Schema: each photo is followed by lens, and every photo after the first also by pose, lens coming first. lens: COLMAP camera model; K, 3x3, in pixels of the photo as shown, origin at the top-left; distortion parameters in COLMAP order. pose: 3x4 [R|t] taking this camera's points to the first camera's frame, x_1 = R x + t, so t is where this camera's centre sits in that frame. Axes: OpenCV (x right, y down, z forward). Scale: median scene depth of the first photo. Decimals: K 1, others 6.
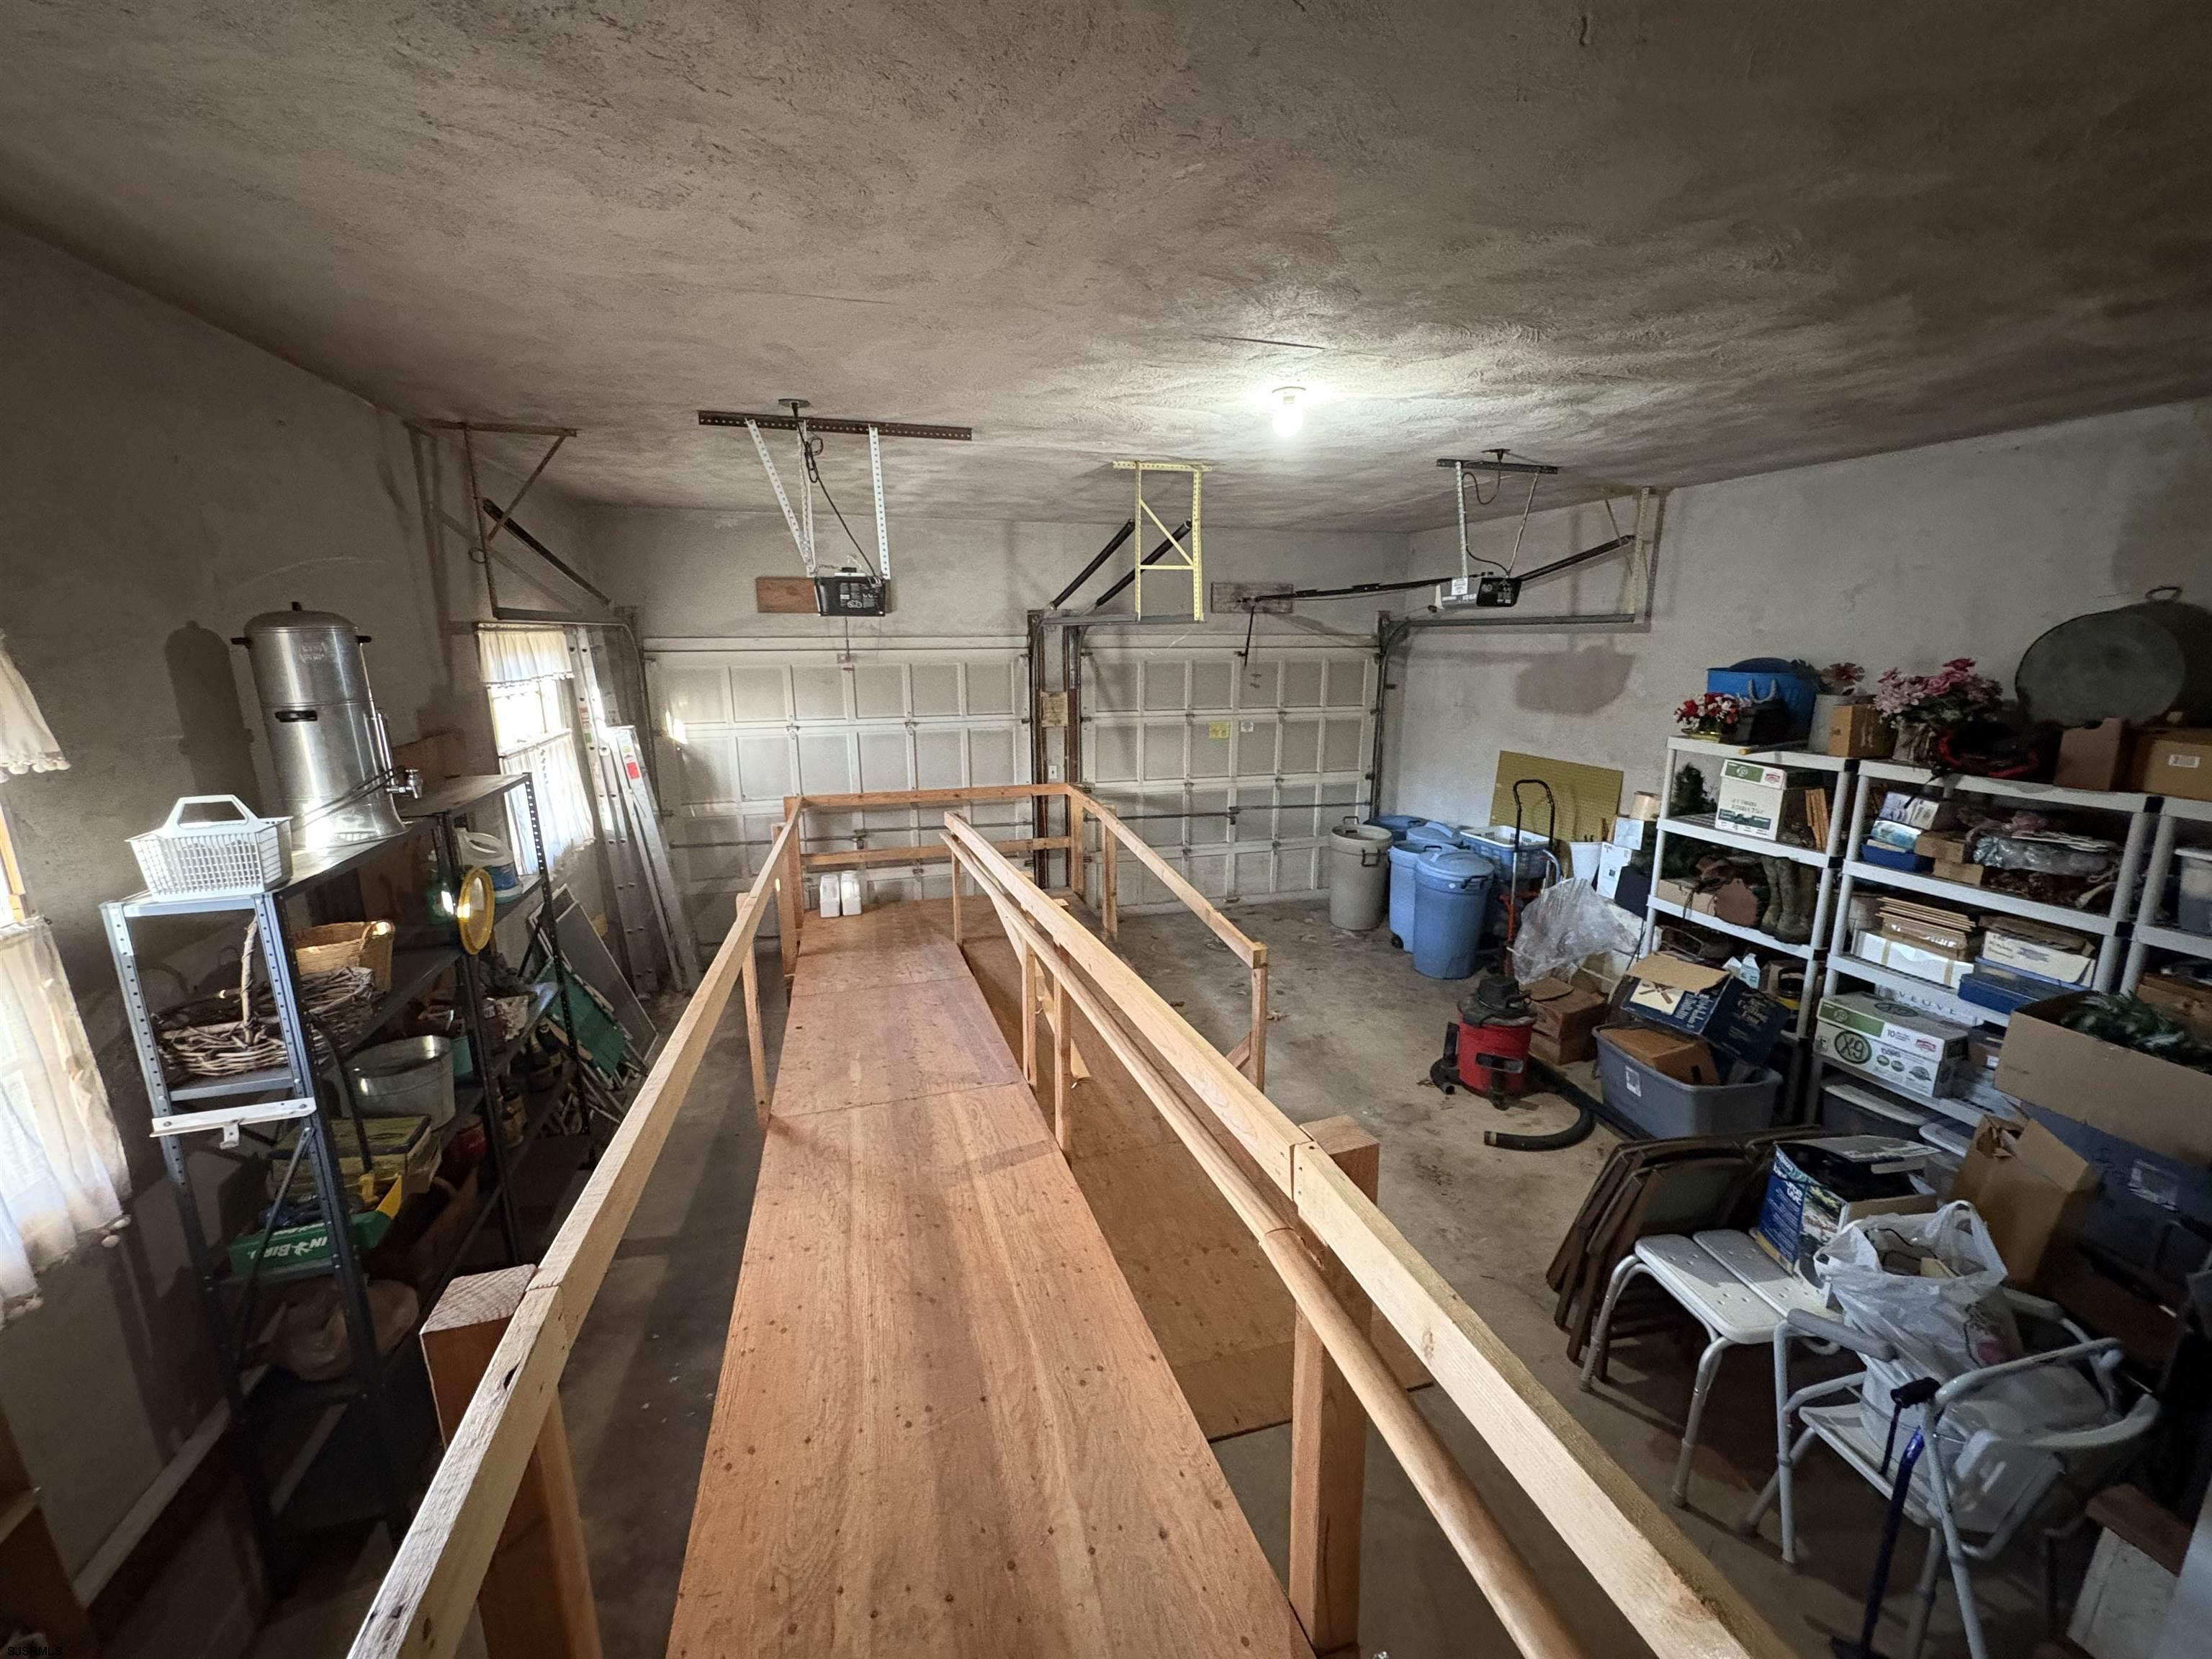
lens RADIAL K [[881.7, 0, 1103.3], [0, 881.7, 830.4], [0, 0, 1]] dist [0.003048, 0.000444]
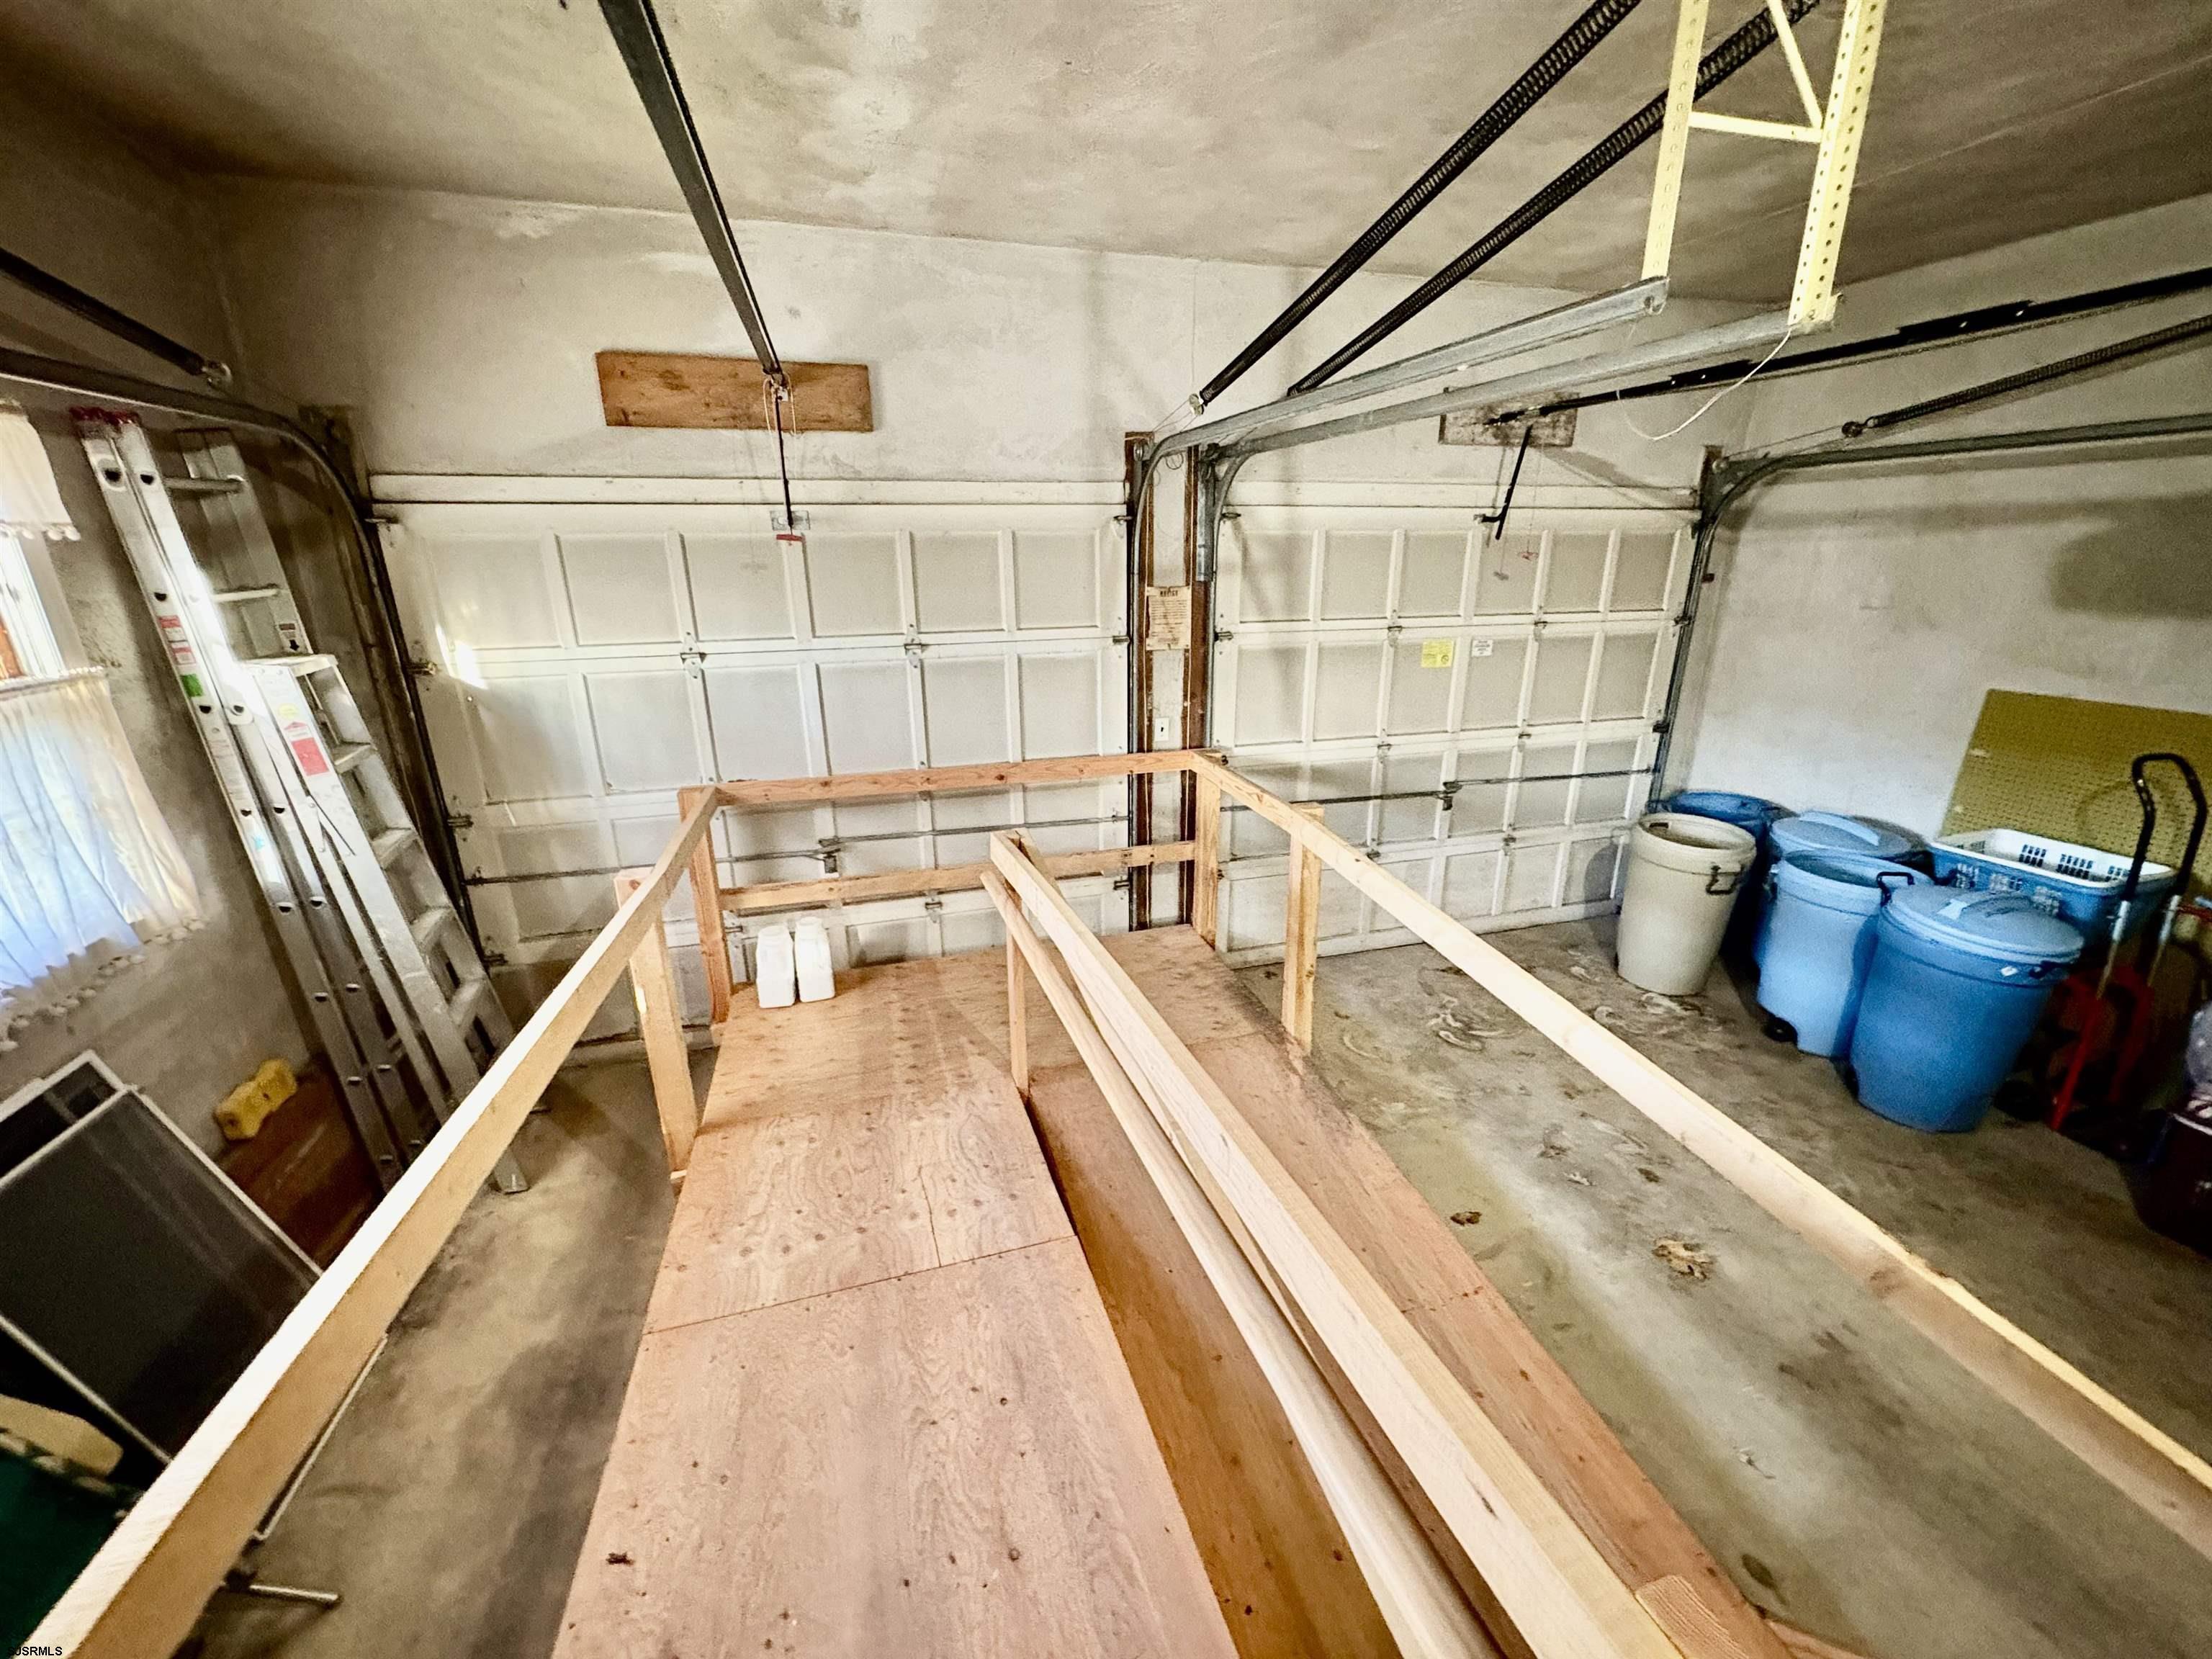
lens RADIAL K [[881.7, 0, 1107.3], [0, 881.7, 829.4], [0, 0, 1]] dist [0.003048, 0.000444]
pose [[0.999982, -0.005998, 0.000769, -0.096836], [0.005902, 0.995735, 0.092065, -0.055968], [-0.001317, -0.092059, 0.995753, 0.431343]]
